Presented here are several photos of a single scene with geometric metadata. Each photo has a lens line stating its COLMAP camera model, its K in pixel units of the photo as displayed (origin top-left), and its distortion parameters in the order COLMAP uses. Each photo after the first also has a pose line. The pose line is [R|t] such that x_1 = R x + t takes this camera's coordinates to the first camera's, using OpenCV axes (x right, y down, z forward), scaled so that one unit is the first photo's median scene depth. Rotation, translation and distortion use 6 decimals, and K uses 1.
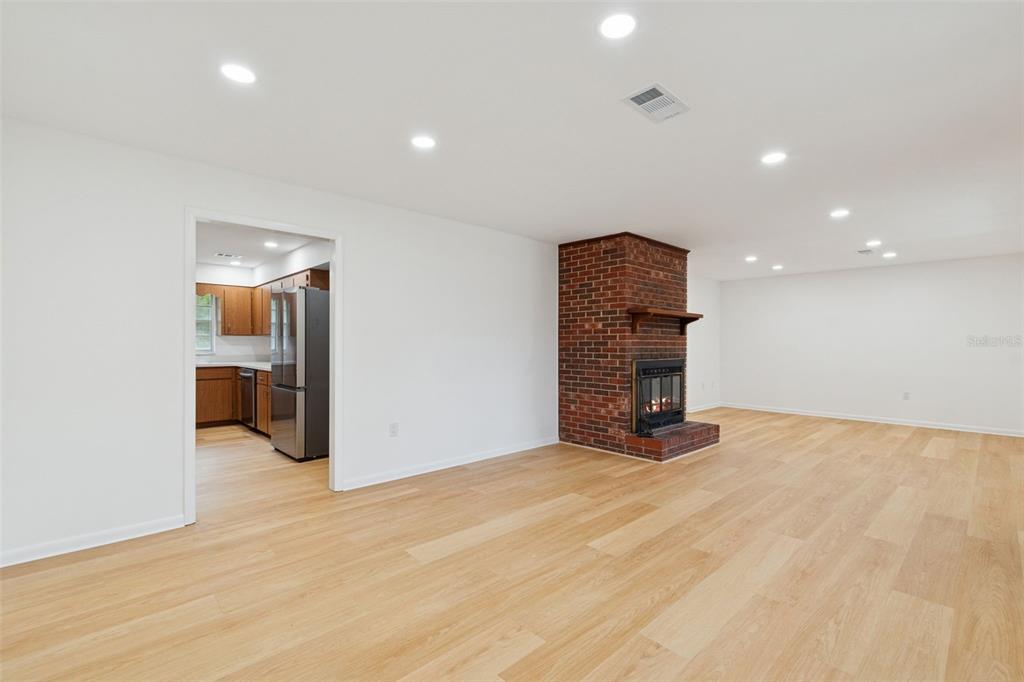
lens RADIAL K [[454.5, 0, 517.4], [0, 454.5, 345.8], [0, 0, 1]] dist [-0.000292, -0.001333]
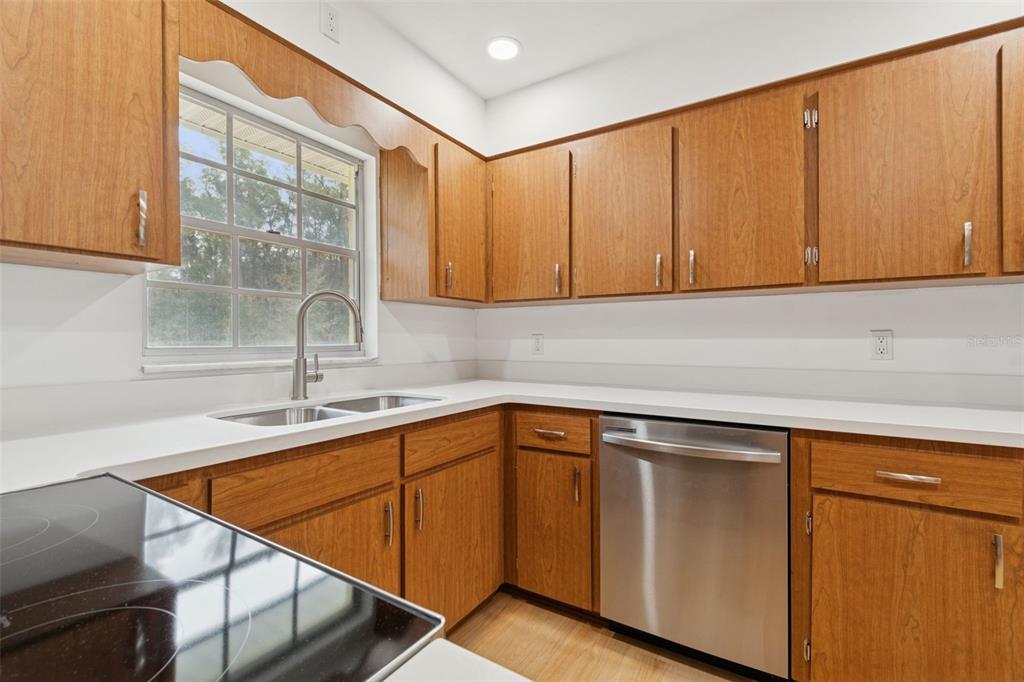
lens RADIAL K [[454.5, 0, 510.6], [0, 454.5, 339.1], [0, 0, 1]] dist [-0.000292, -0.001333]
pose [[0.970690, 0.003121, 0.240315, -0.951773], [-0.003193, 0.999995, -0.000092, 0.005937], [-0.240314, -0.000678, 0.970695, 0.994367]]
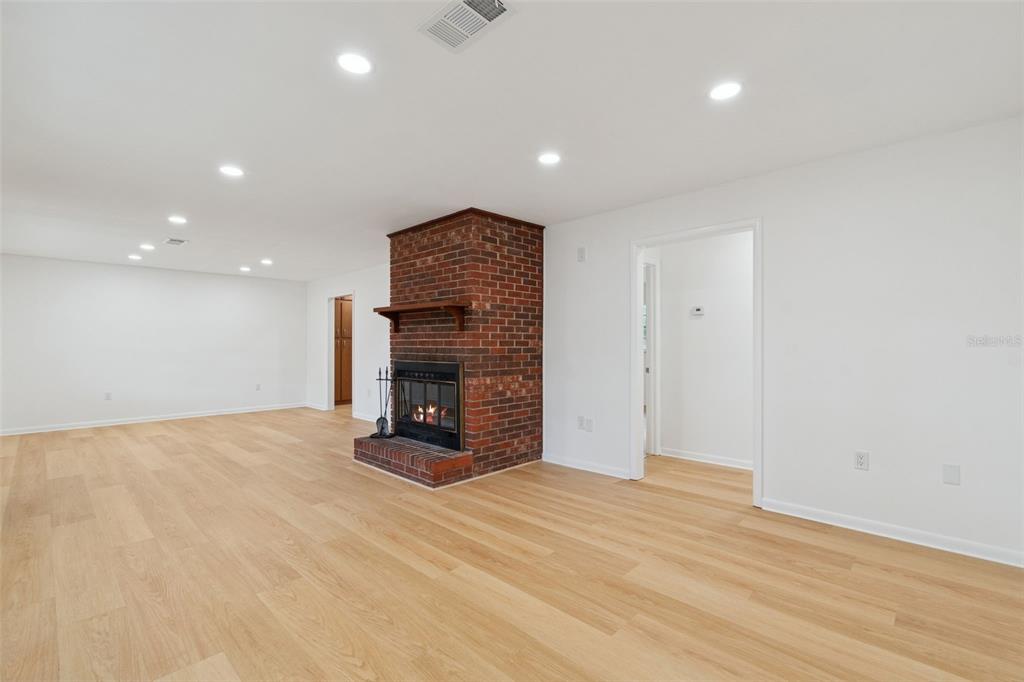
lens RADIAL K [[454.5, 0, 510.6], [0, 454.5, 342.2], [0, 0, 1]] dist [-0.000292, -0.001333]
pose [[0.047675, -0.009122, -0.998821, 1.250450], [-0.002524, 0.999954, -0.009253, 0.001457], [0.998860, 0.002962, 0.047650, 1.201408]]
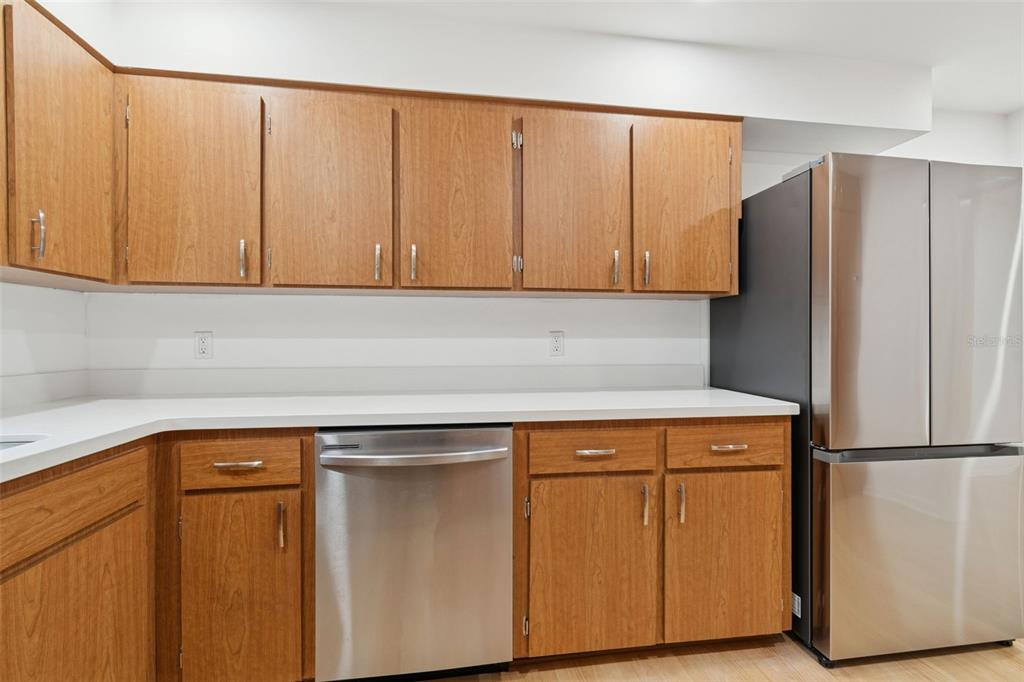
lens RADIAL K [[454.5, 0, 514.3], [0, 454.5, 337.9], [0, 0, 1]] dist [-0.000292, -0.001333]
pose [[0.574626, 0.007077, 0.818385, -0.960828], [-0.003751, 0.999975, -0.006013, 0.006649], [-0.818407, 0.000385, 0.574638, 1.054217]]
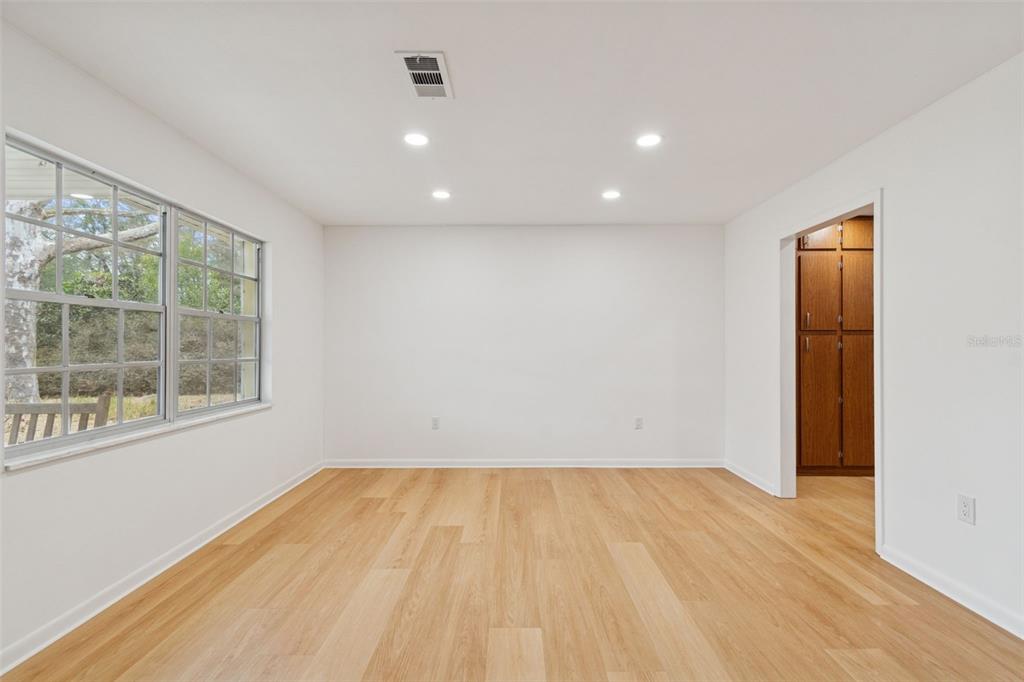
lens RADIAL K [[454.5, 0, 513.8], [0, 454.5, 342.1], [0, 0, 1]] dist [-0.000292, -0.001333]
pose [[-0.689854, -0.005710, -0.723926, 0.390198], [-0.001584, 0.999978, -0.006378, -0.004899], [0.723946, -0.003254, -0.689848, 0.814561]]
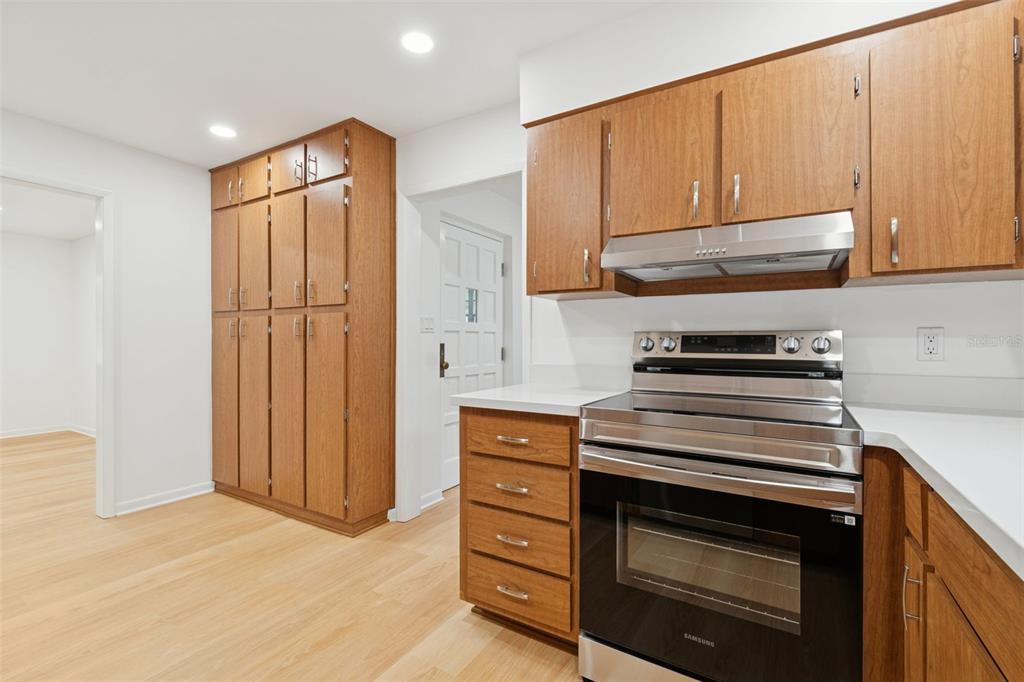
lens RADIAL K [[454.5, 0, 520.2], [0, 454.5, 339.5], [0, 0, 1]] dist [-0.000292, -0.001333]
pose [[-0.961887, 0.000471, -0.273448, -0.819615], [-0.000540, 0.999993, 0.003621, 0.005921], [0.273448, 0.003631, -0.961880, 1.356733]]
